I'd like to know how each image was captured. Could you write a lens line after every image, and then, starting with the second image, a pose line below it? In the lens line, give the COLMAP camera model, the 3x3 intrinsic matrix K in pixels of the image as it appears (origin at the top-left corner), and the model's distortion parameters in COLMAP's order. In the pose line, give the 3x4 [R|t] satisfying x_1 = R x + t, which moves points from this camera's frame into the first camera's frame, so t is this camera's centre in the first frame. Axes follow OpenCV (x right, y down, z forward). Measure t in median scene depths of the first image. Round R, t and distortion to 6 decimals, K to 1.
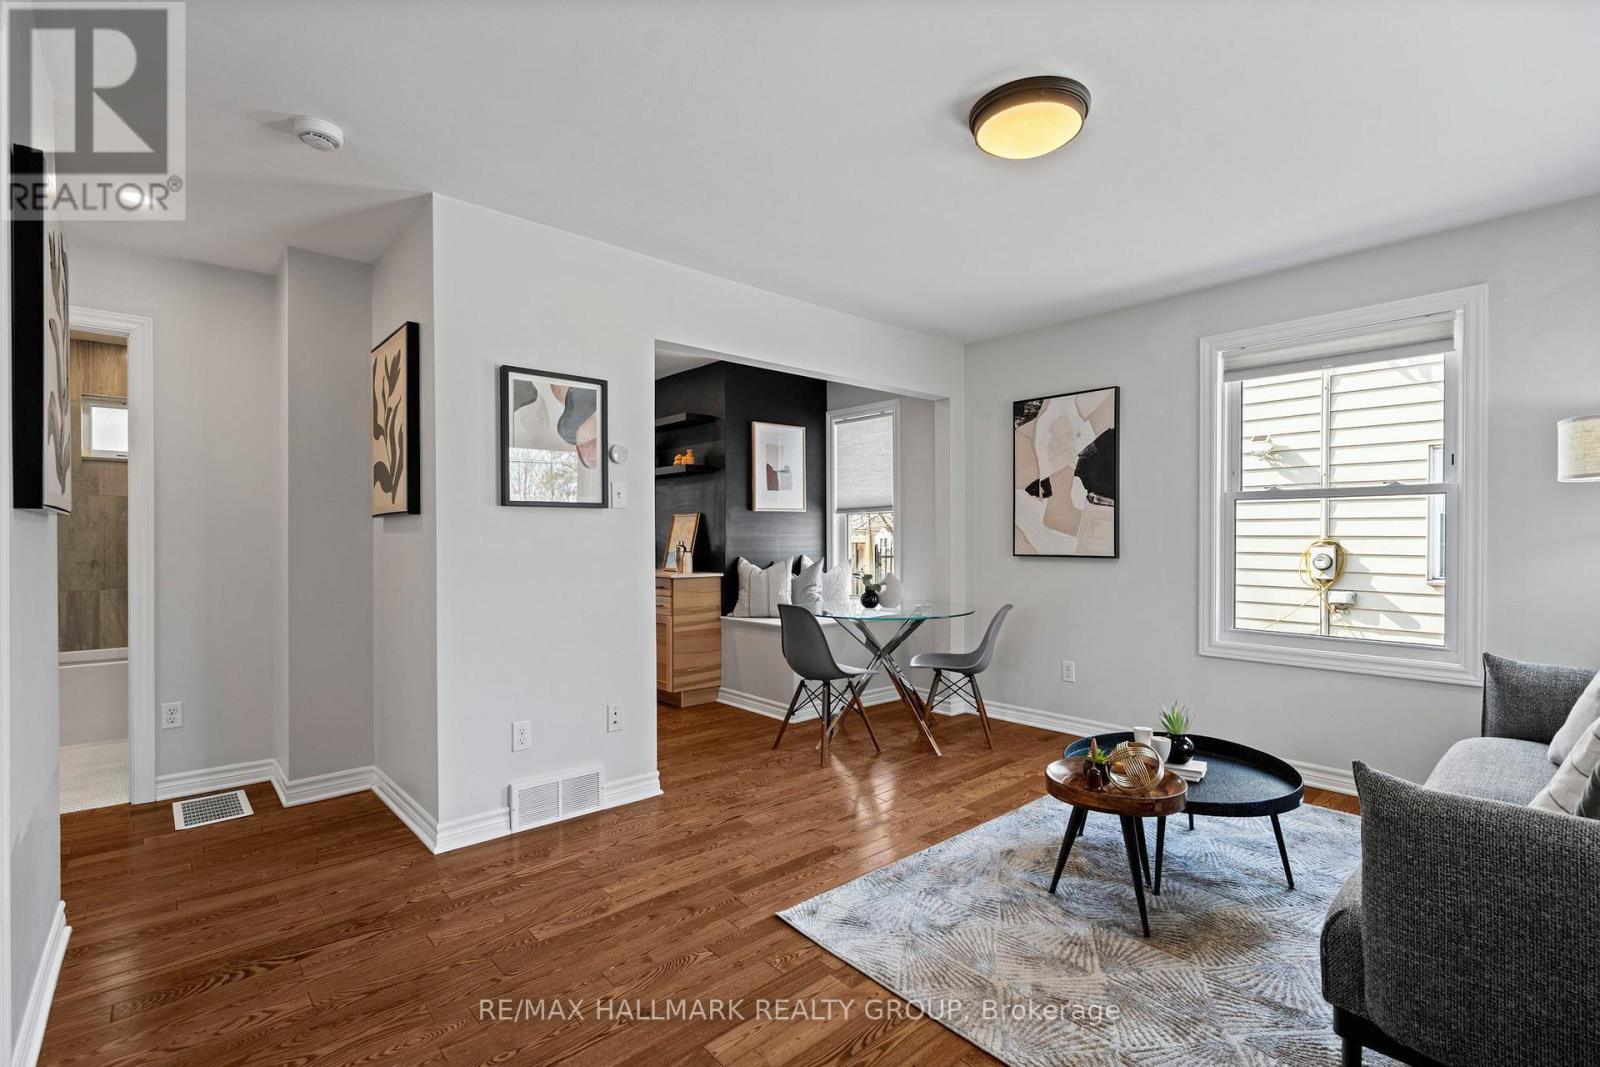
lens RADIAL K [[728.1, 0, 803.1], [0, 728.1, 536.2], [0, 0, 1]] dist [0.000962, 0.000820]
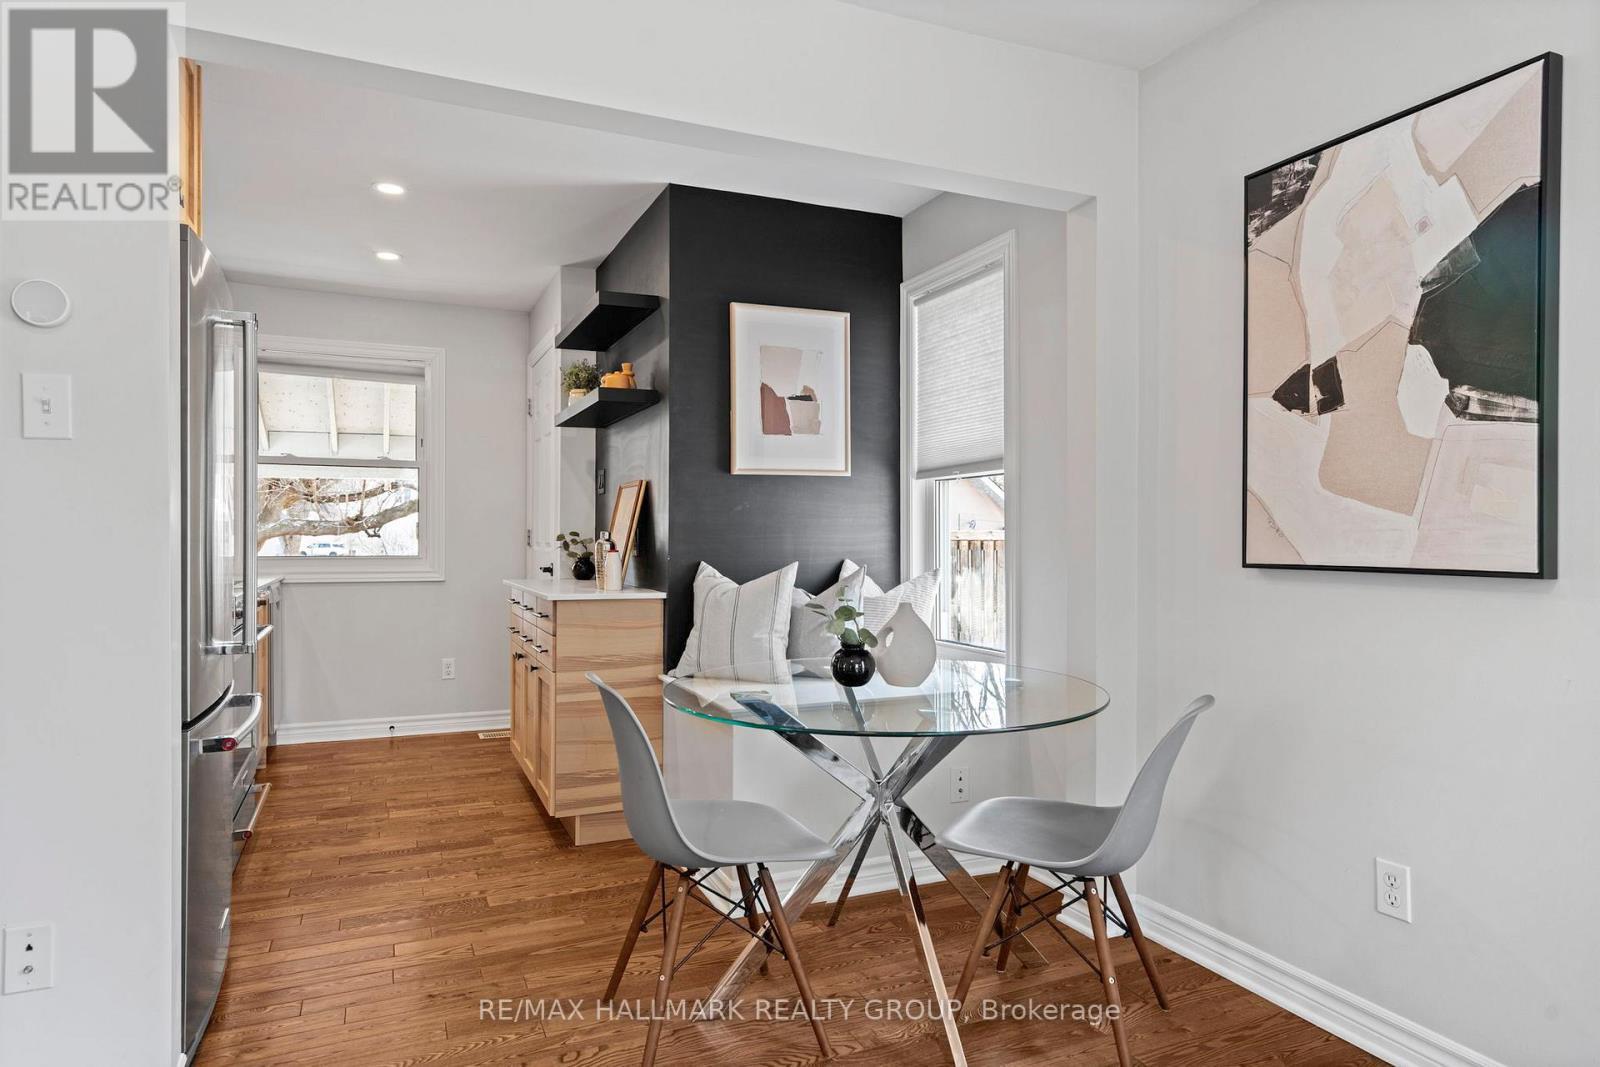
lens RADIAL K [[933.0, 0, 800.0], [0, 933.0, 533.5], [0, 0, 1]] dist [0.006388, 0.001852]
pose [[0.951462, 0.001693, -0.307760, 0.196688], [-0.001665, 0.999999, 0.000353, 0.008112], [0.307760, 0.000176, 0.951464, 0.405229]]
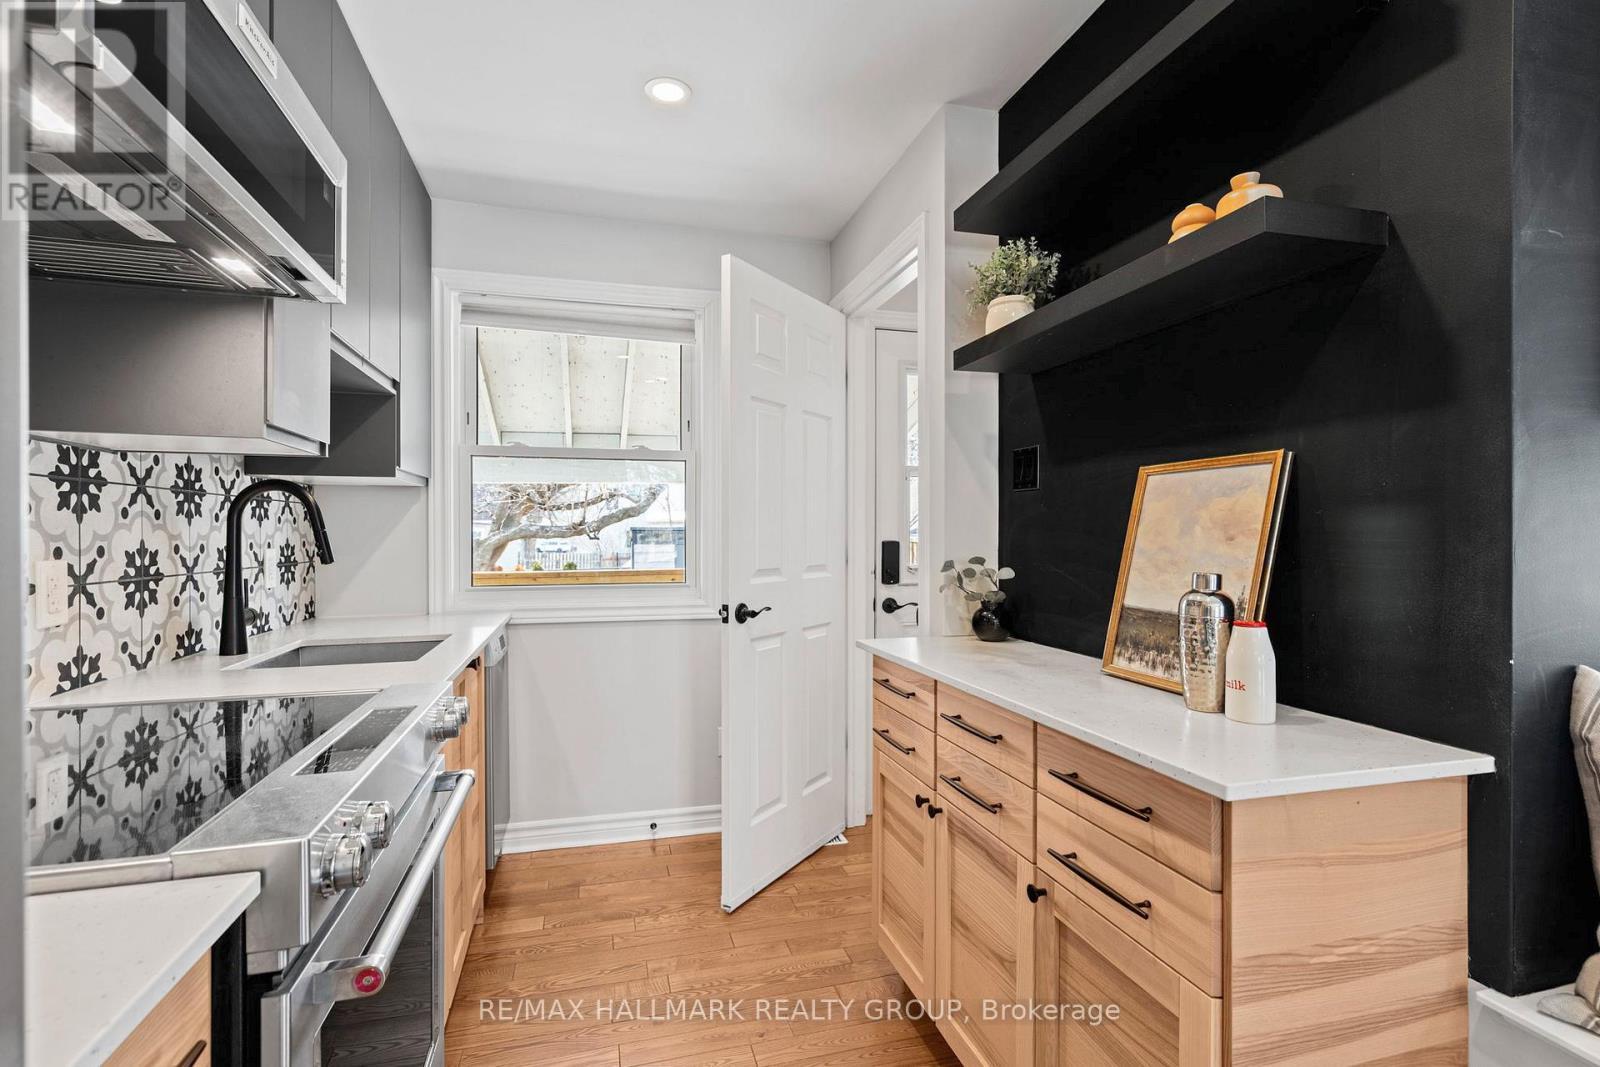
lens RADIAL K [[751.6, 0, 795.1], [0, 751.6, 538.8], [0, 0, 1]] dist [0.000803, 0.000141]
pose [[0.890578, 0.004452, -0.454808, -0.189036], [-0.001401, 0.999974, 0.007044, -0.005850], [0.454828, -0.005636, 0.890562, 0.780753]]
